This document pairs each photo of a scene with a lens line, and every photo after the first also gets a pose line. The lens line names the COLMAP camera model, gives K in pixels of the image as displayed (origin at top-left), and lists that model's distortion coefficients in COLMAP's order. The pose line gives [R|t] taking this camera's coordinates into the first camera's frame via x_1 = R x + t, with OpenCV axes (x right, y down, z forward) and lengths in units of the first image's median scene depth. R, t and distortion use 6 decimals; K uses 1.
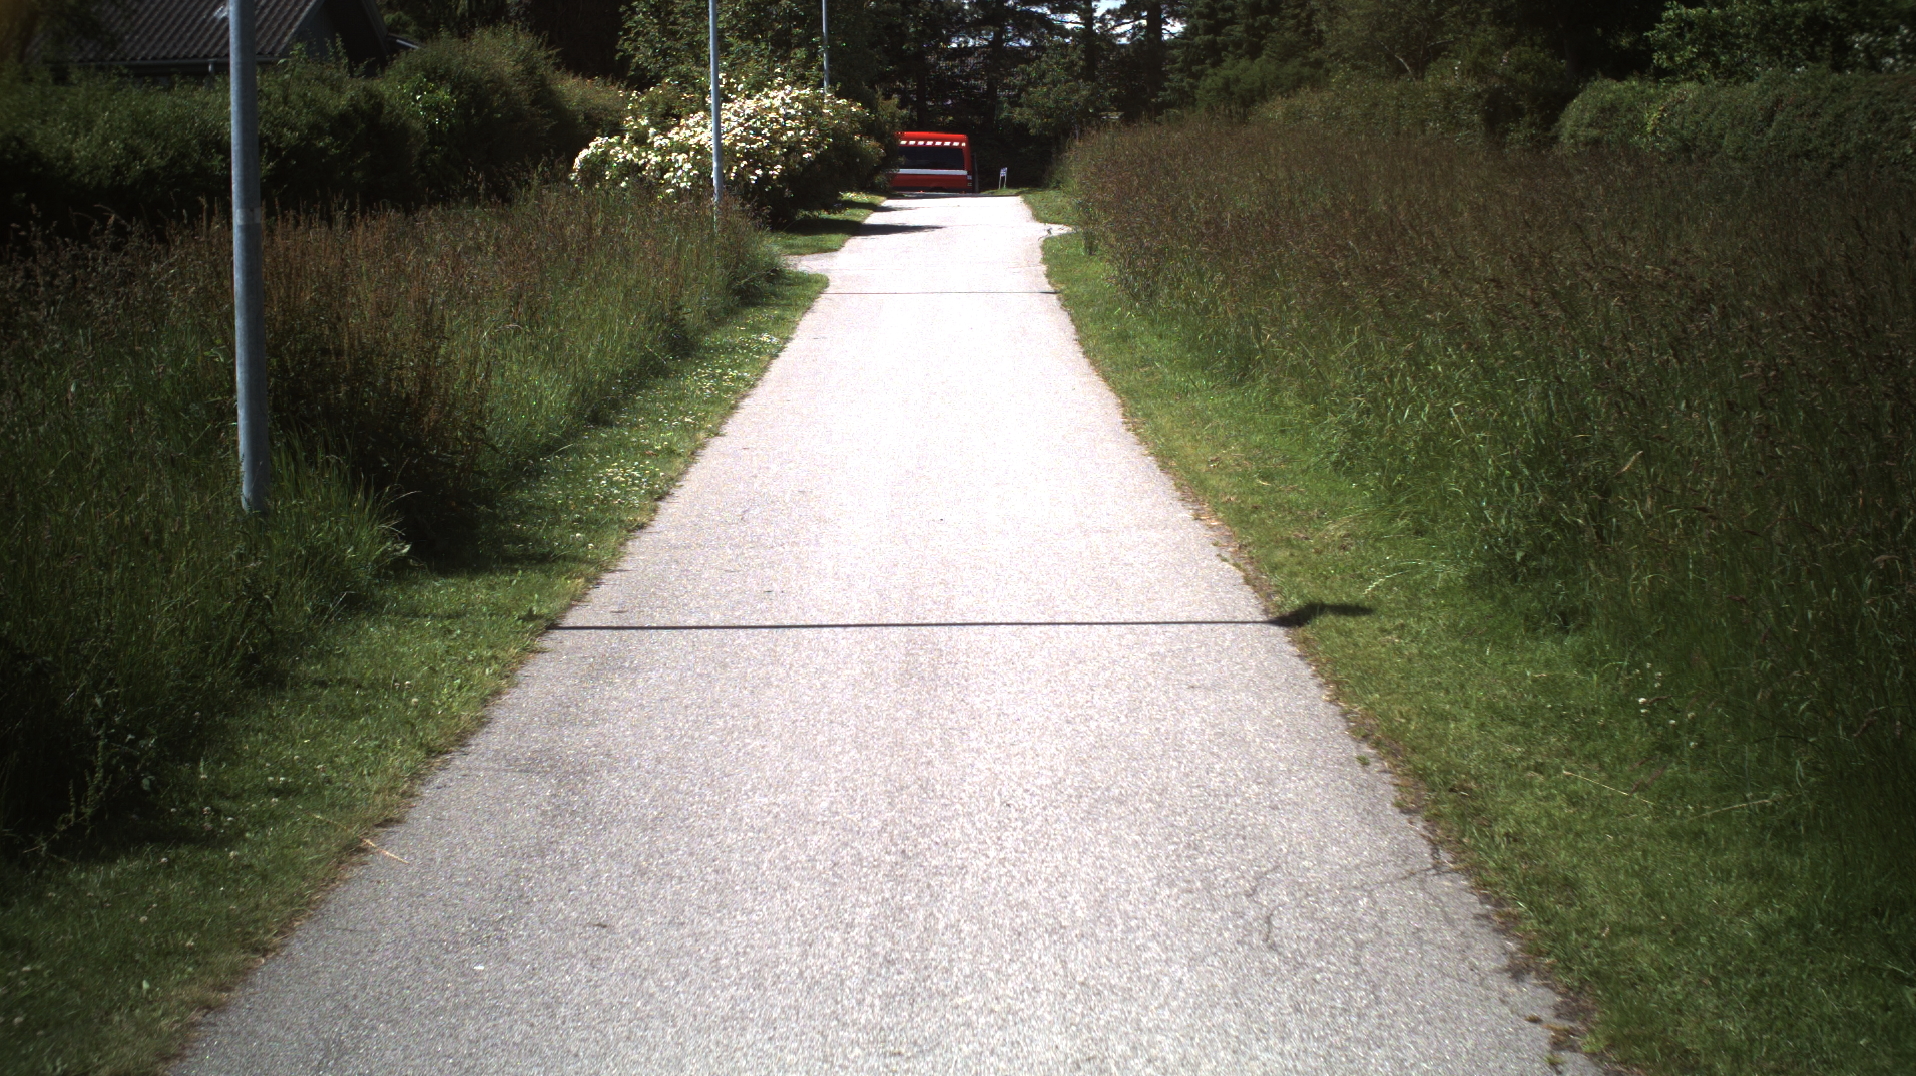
lens RADIAL K [[12045.5, 0, 956.8], [0, 12045.5, 543.7], [0, 0, 1]] dist [-3.073984, 0.000000]
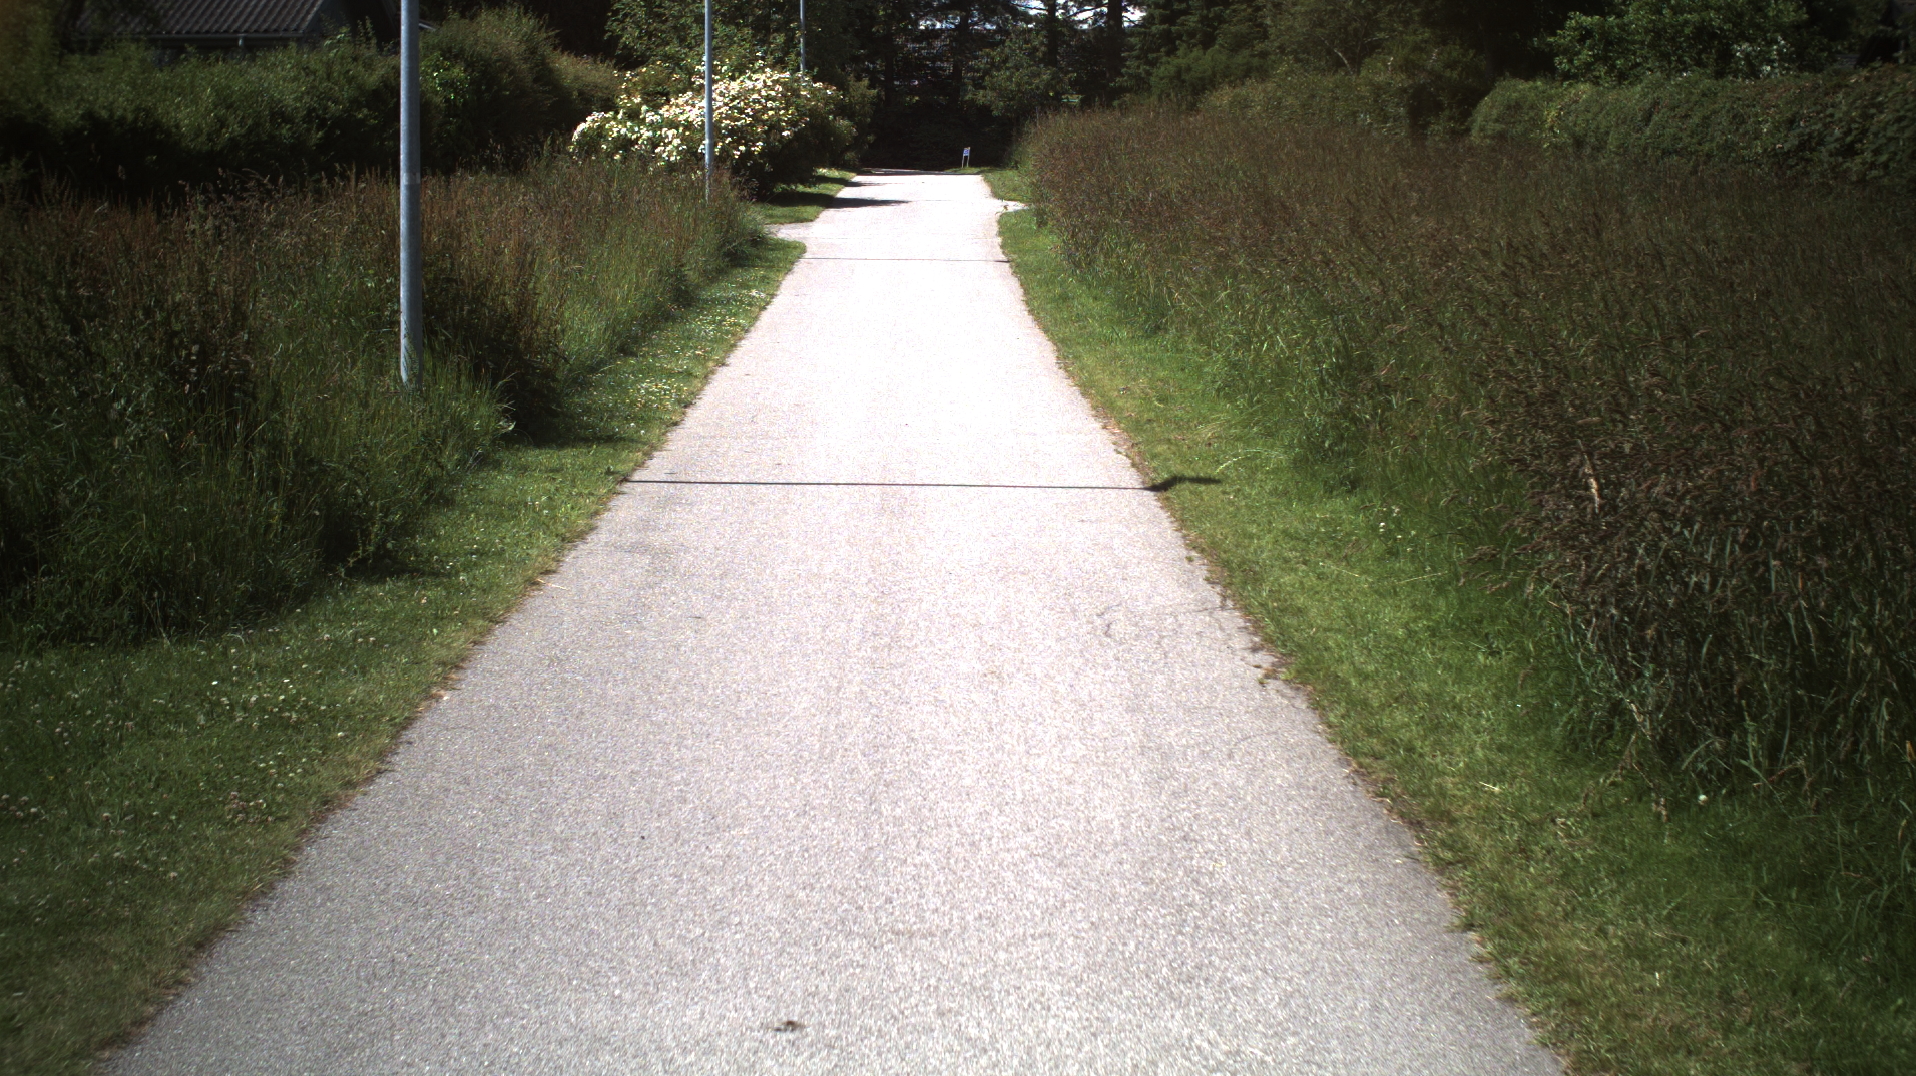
lens RADIAL K [[12076.8, 0, 909.9], [0, 12076.8, 542.0], [0, 0, 1]] dist [-3.066965, 0.000000]
pose [[0.999796, 0.020204, -0.000300, -0.000111], [-0.020203, 0.999794, 0.001715, 0.003363], [0.000335, -0.001708, 0.999998, -0.118064]]
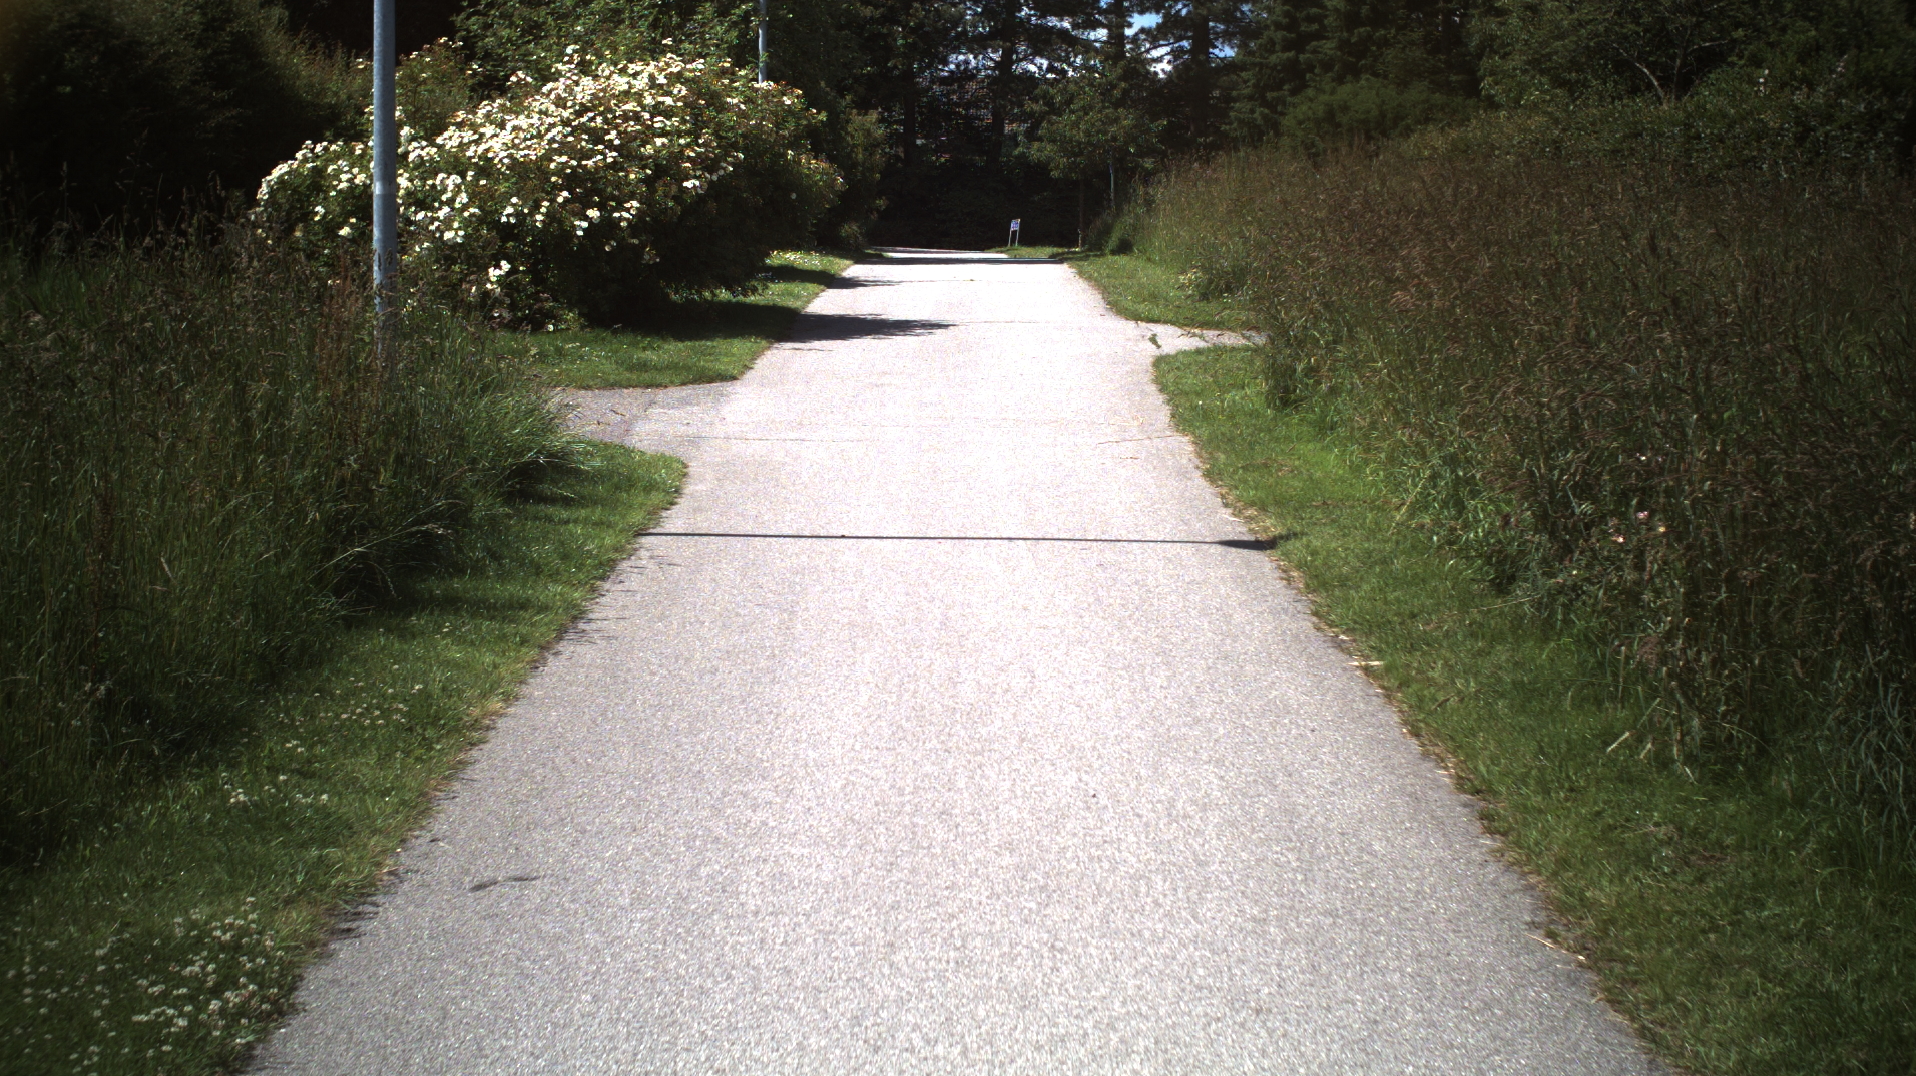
lens RADIAL K [[12000.7, 0, 921.9], [0, 12000.7, 550.7], [0, 0, 1]] dist [-3.257686, 0.000000]
pose [[0.999677, 0.025414, -0.000850, -0.002093], [-0.025417, 0.999670, -0.003591, -0.017925], [0.000758, 0.003612, 0.999993, 0.581599]]
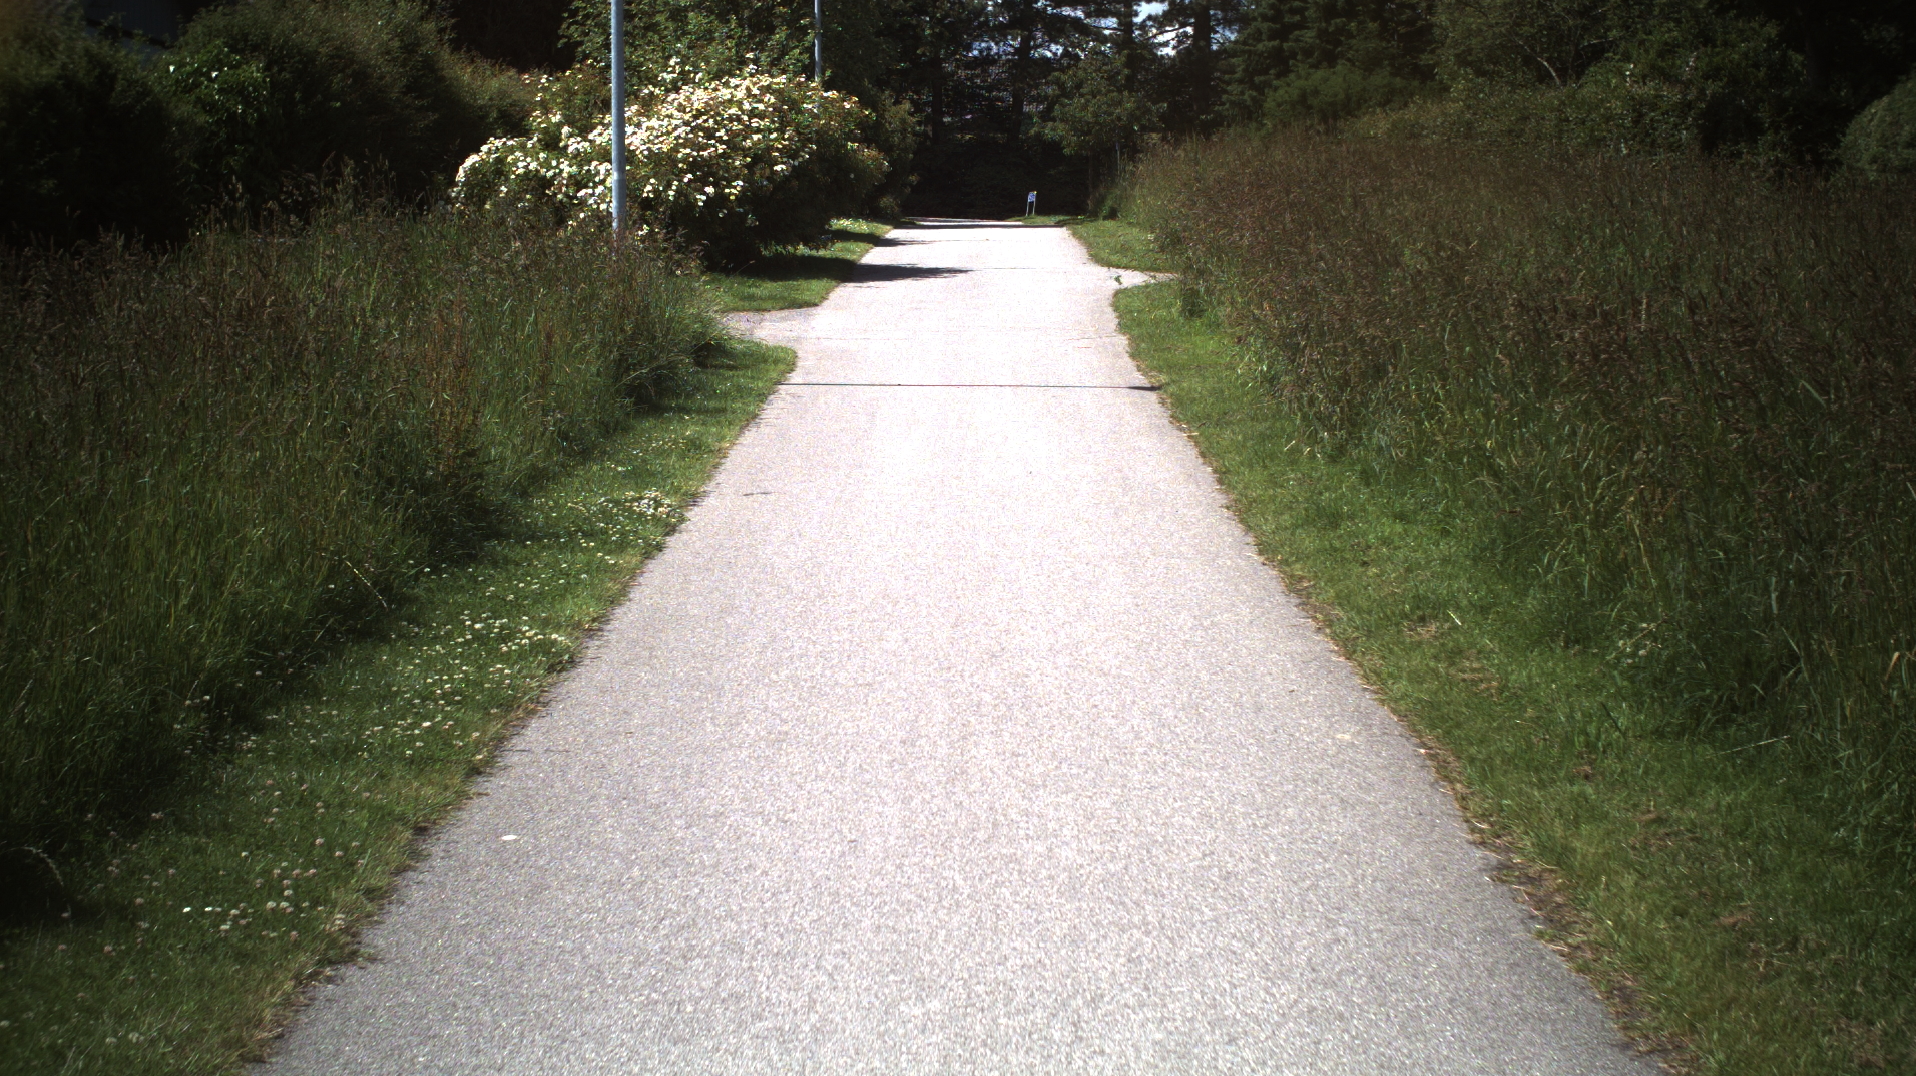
lens RADIAL K [[12000.7, 0, 968.4], [0, 12000.7, 537.9], [0, 0, 1]] dist [-3.257686, 0.000000]
pose [[0.999856, 0.016959, 0.000431, -0.001501], [-0.016958, 0.999853, -0.002386, -0.010746], [-0.000471, 0.002378, 0.999997, 0.351081]]
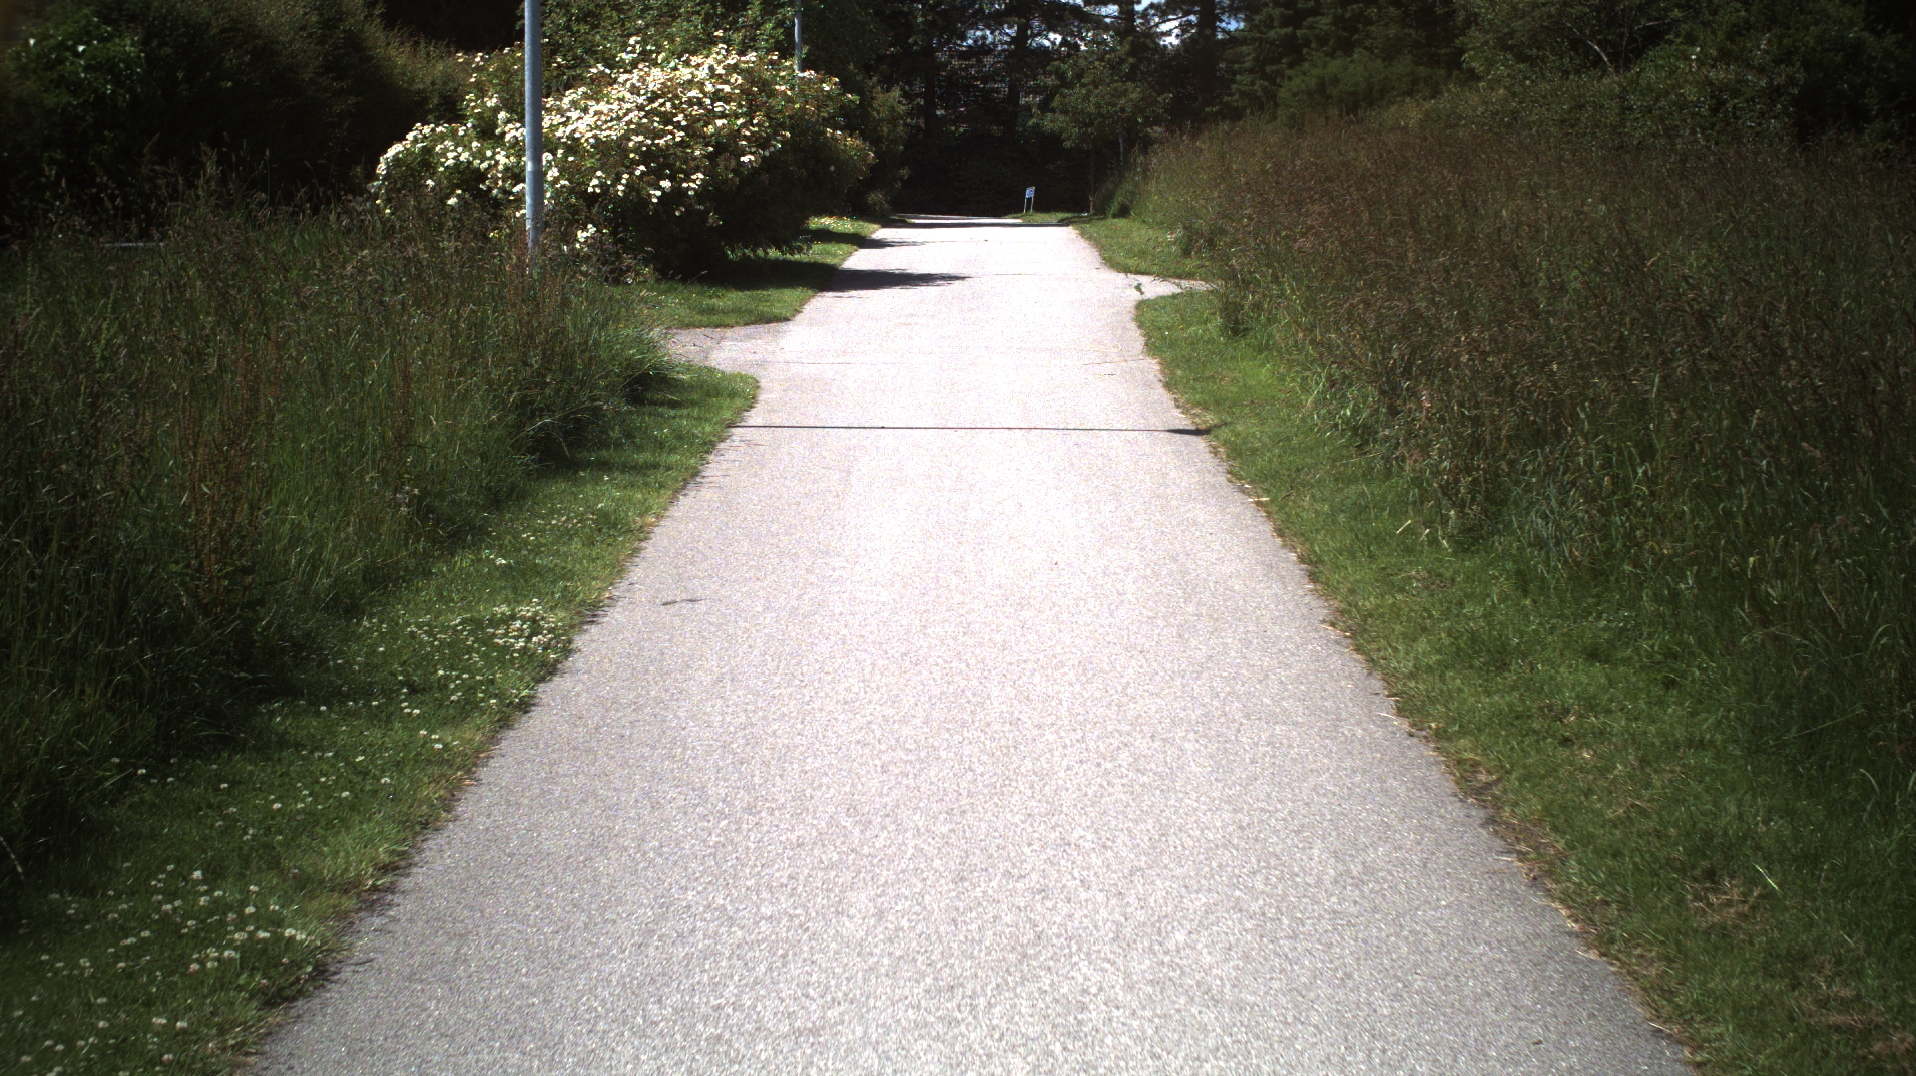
lens RADIAL K [[12000.7, 0, 955.9], [0, 12000.7, 530.0], [0, 0, 1]] dist [-3.257686, 0.000000]
pose [[0.999840, 0.017866, 0.000056, -0.001838], [-0.017866, 0.999837, -0.002691, -0.014310], [-0.000104, 0.002690, 0.999996, 0.466854]]
